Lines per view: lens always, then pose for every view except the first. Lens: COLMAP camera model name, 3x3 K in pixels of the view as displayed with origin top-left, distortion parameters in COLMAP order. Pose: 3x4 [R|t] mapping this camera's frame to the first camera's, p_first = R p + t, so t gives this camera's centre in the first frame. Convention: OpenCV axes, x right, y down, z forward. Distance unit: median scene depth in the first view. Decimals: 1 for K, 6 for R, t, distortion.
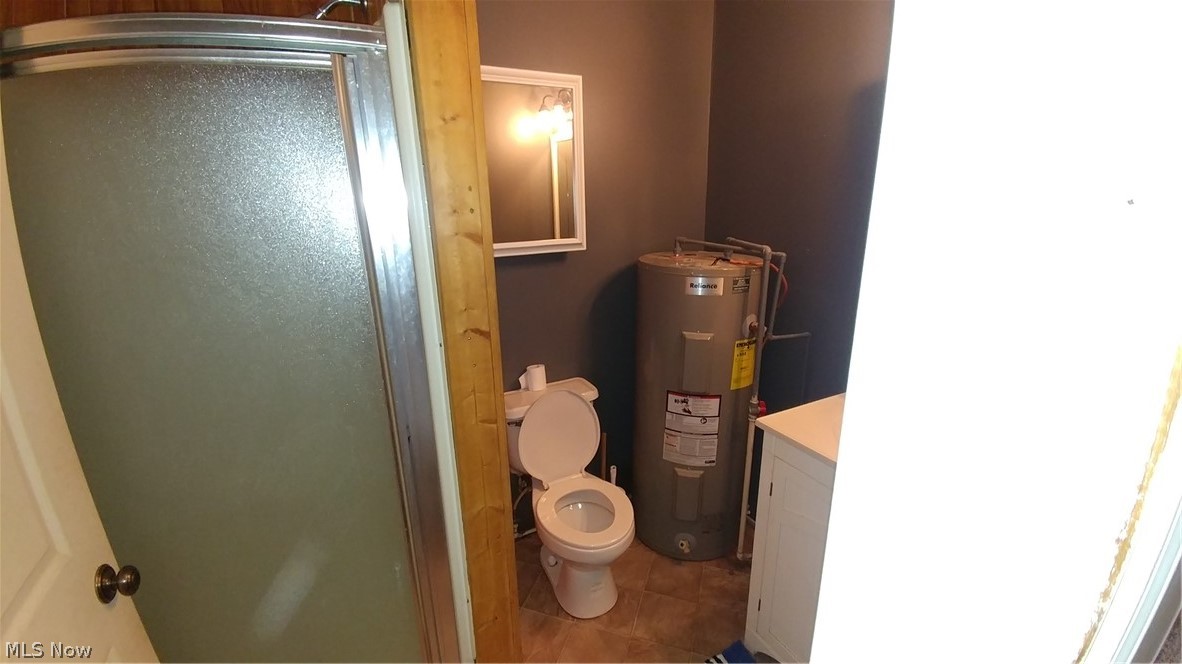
lens RADIAL K [[474.1, 0, 591.0], [0, 474.1, 332.0], [0, 0, 1]] dist [-0.000306, -0.000018]
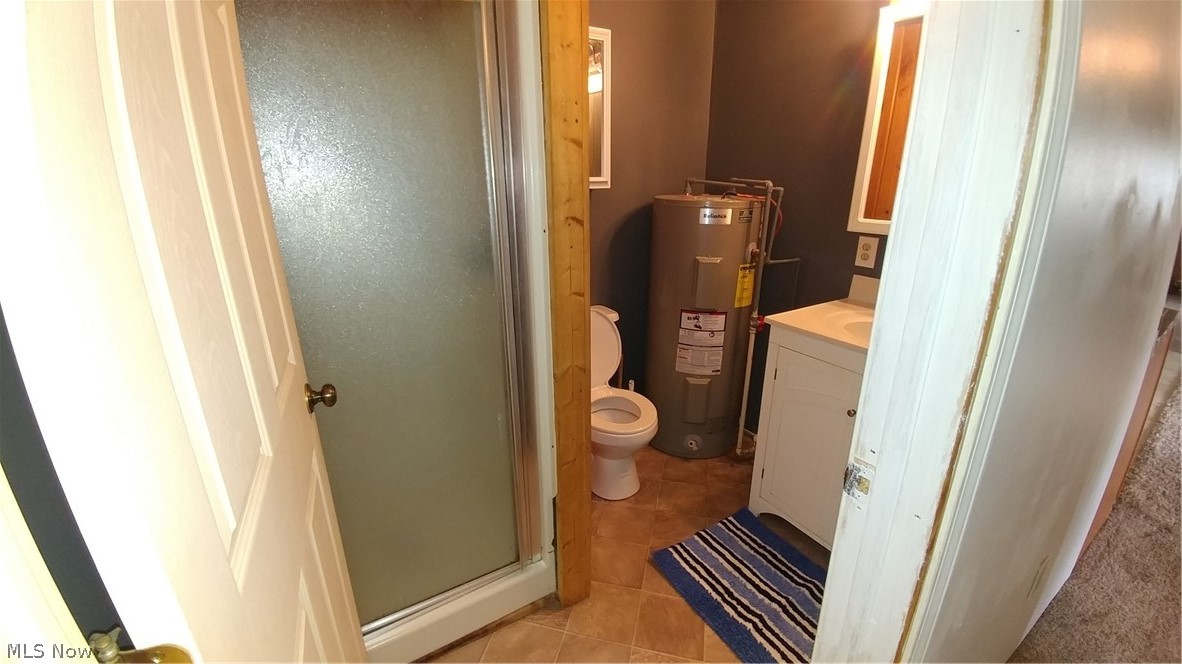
lens RADIAL K [[474.1, 0, 591.0], [0, 474.1, 332.0], [0, 0, 1]] dist [-0.000306, -0.000018]
pose [[0.997143, -0.012596, 0.074475, -0.151659], [0.009364, 0.999005, 0.043597, 0.127828], [-0.074950, -0.042775, 0.996269, -0.154665]]
